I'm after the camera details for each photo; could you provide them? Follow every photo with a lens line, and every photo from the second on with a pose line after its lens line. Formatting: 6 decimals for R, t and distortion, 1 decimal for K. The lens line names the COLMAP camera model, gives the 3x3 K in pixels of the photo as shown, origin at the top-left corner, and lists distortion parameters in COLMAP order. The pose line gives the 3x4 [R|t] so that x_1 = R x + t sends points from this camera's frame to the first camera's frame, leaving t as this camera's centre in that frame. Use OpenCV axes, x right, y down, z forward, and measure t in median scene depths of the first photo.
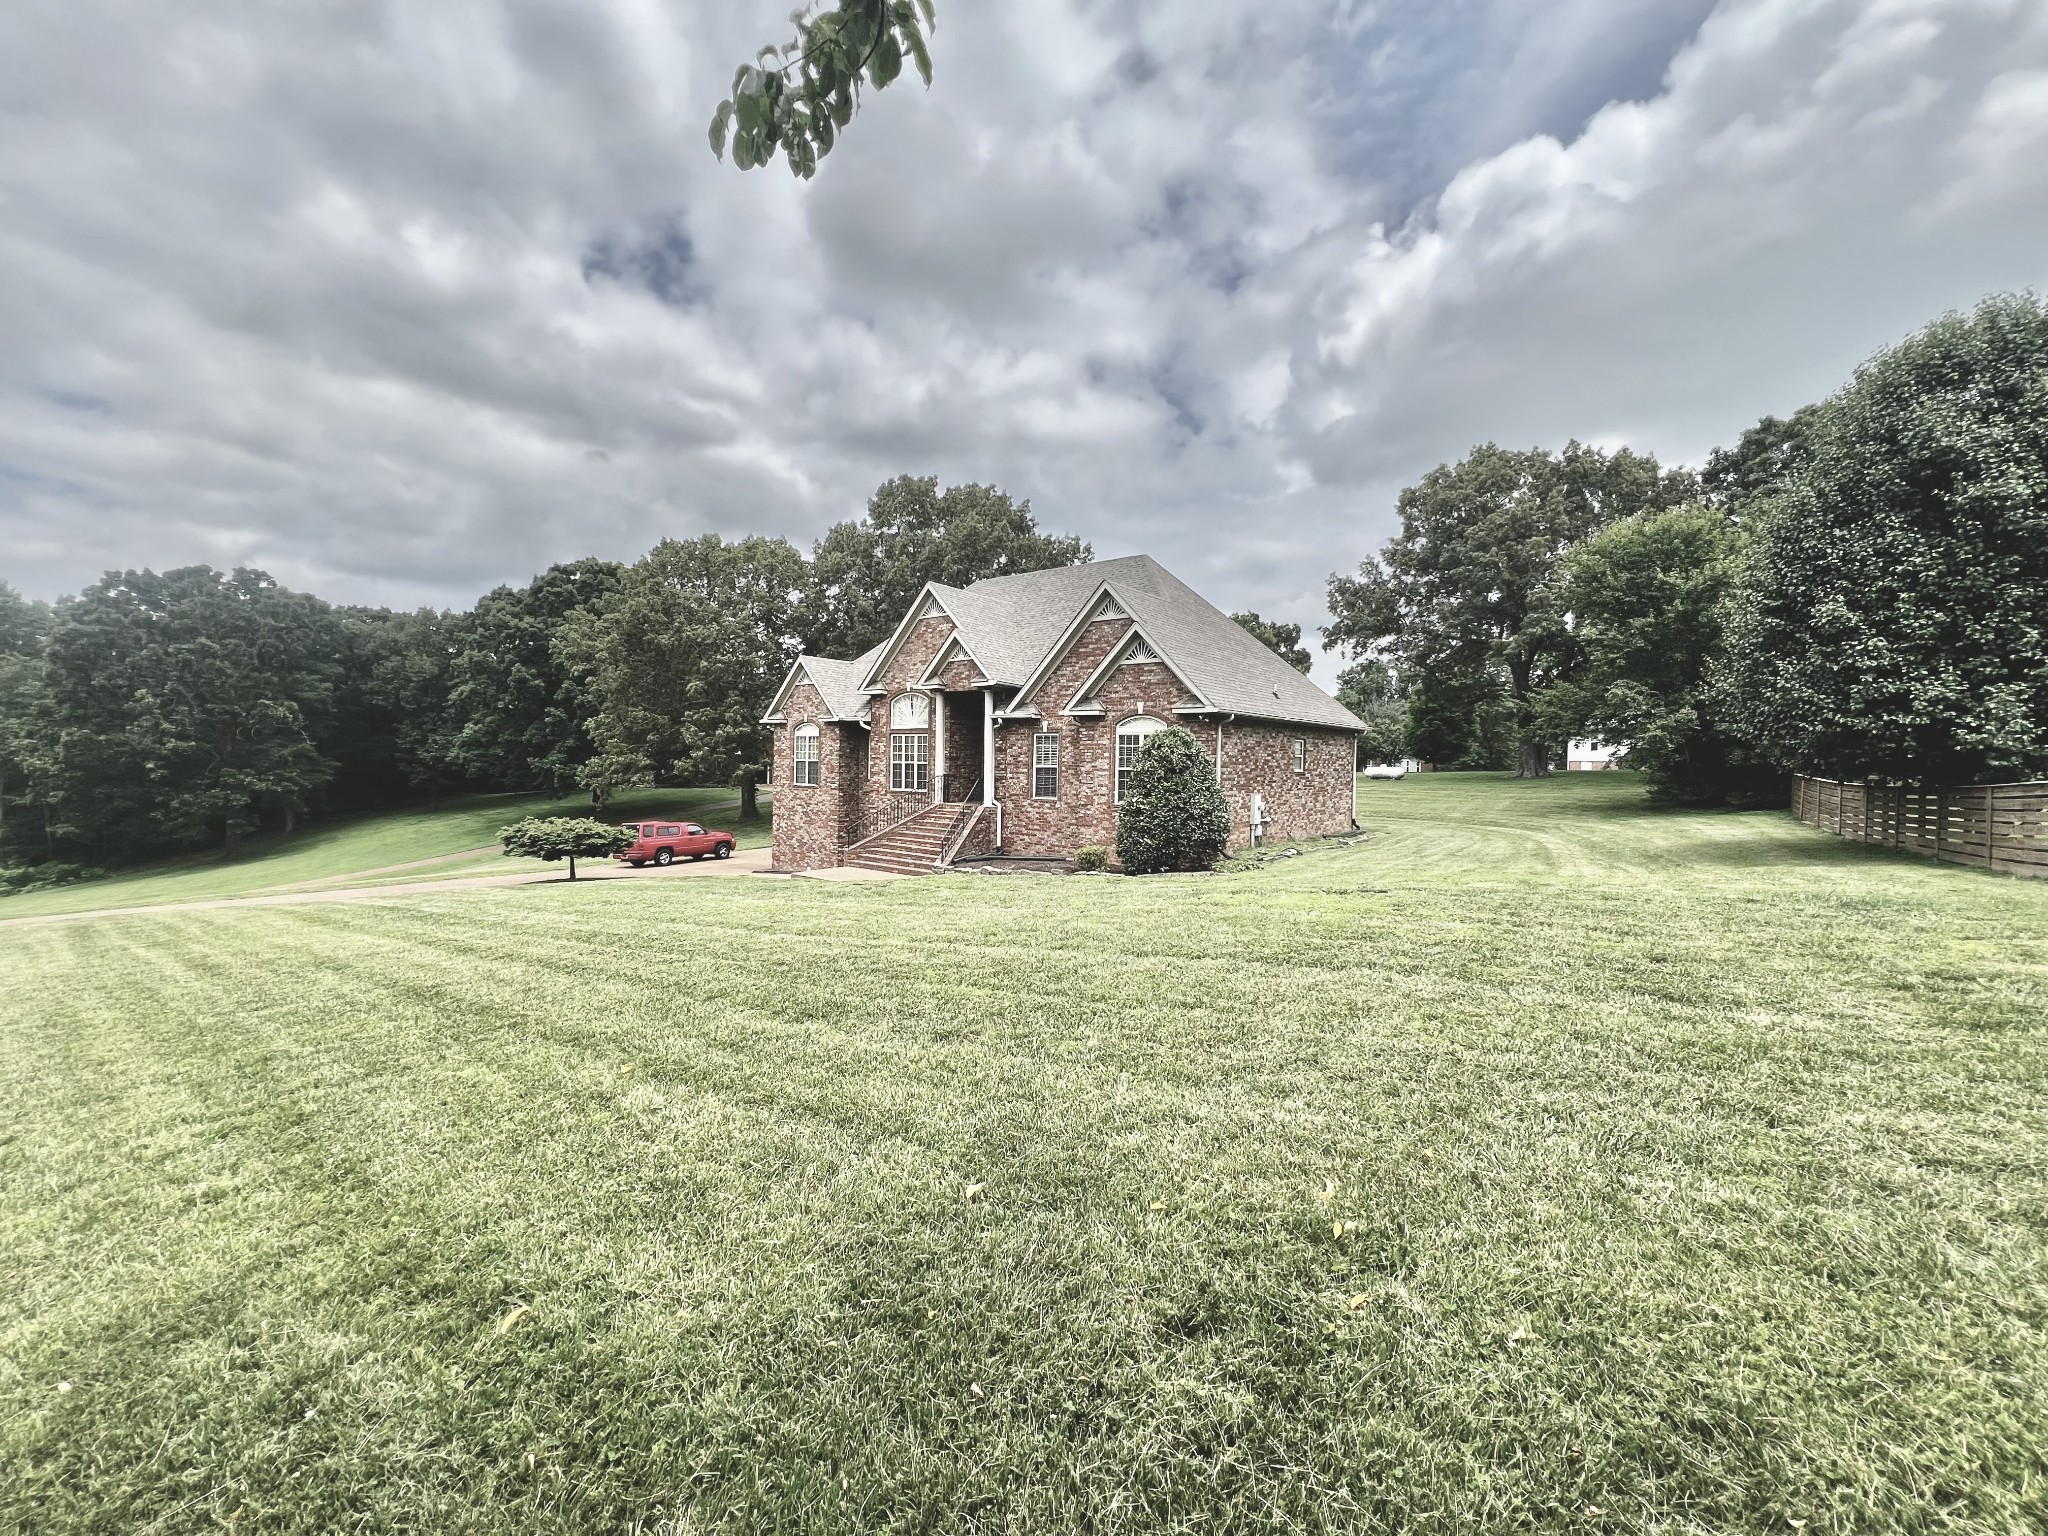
lens RADIAL K [[819.7, 0, 1027.0], [0, 819.7, 768.4], [0, 0, 1]] dist [-0.002041, 0.000391]
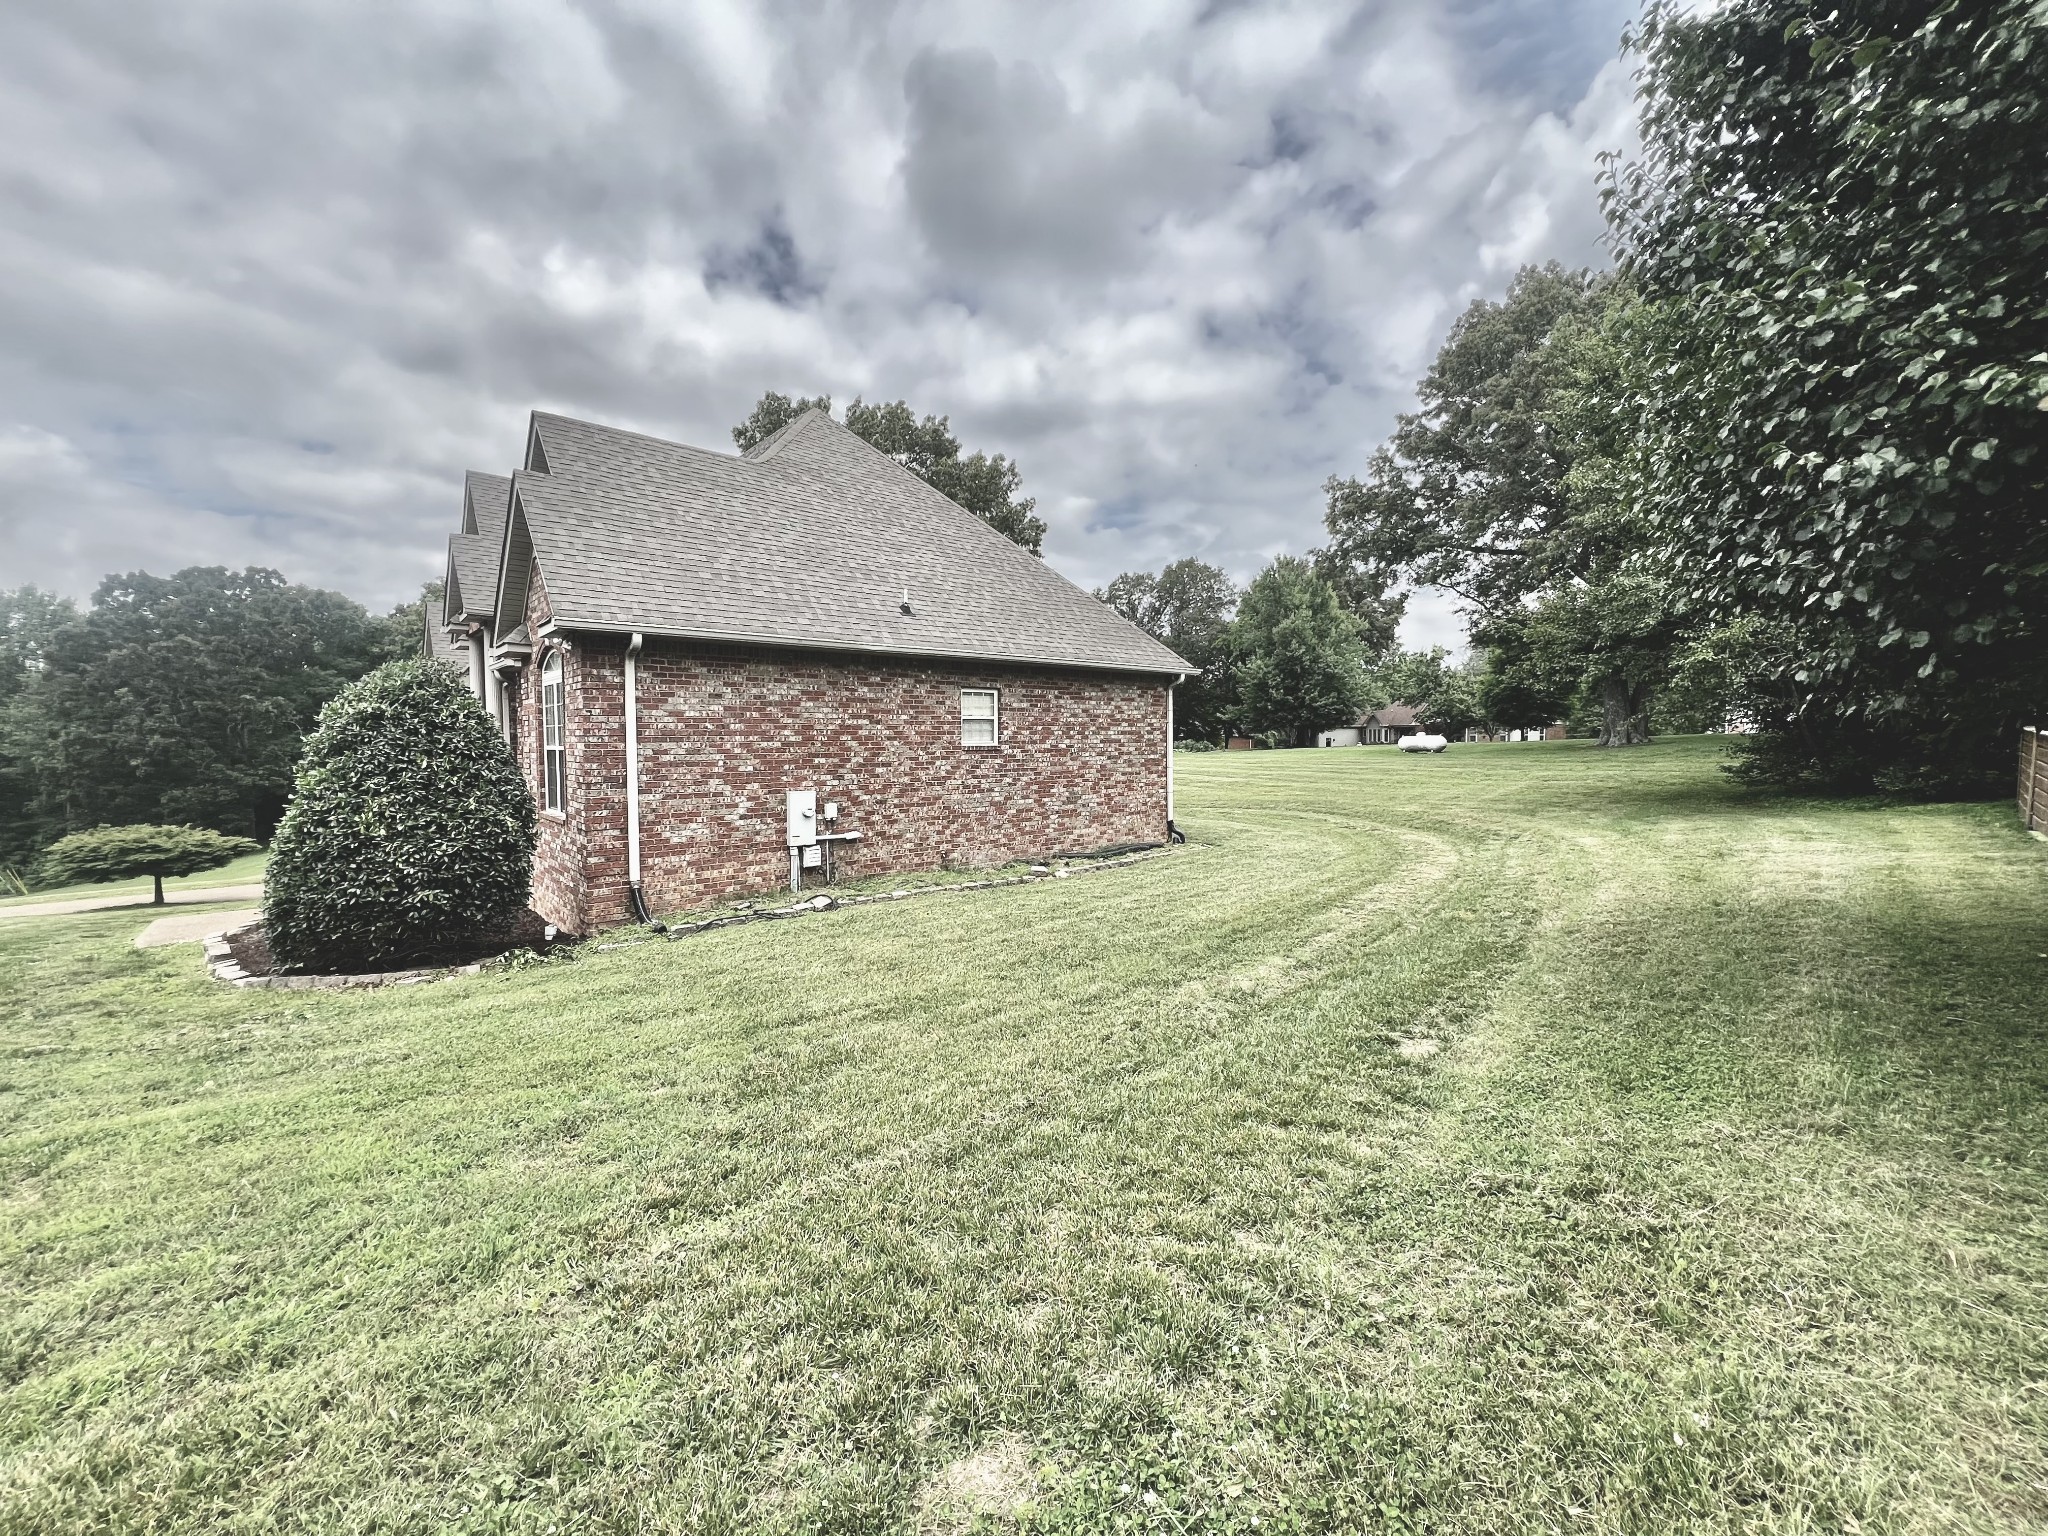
lens RADIAL K [[819.7, 0, 1039.1], [0, 819.7, 735.5], [0, 0, 1]] dist [-0.002041, 0.000391]
pose [[0.984290, -0.023562, -0.174978, 0.319404], [0.020932, 0.999639, -0.016857, 0.005034], [0.175311, 0.012929, 0.984428, 0.303706]]
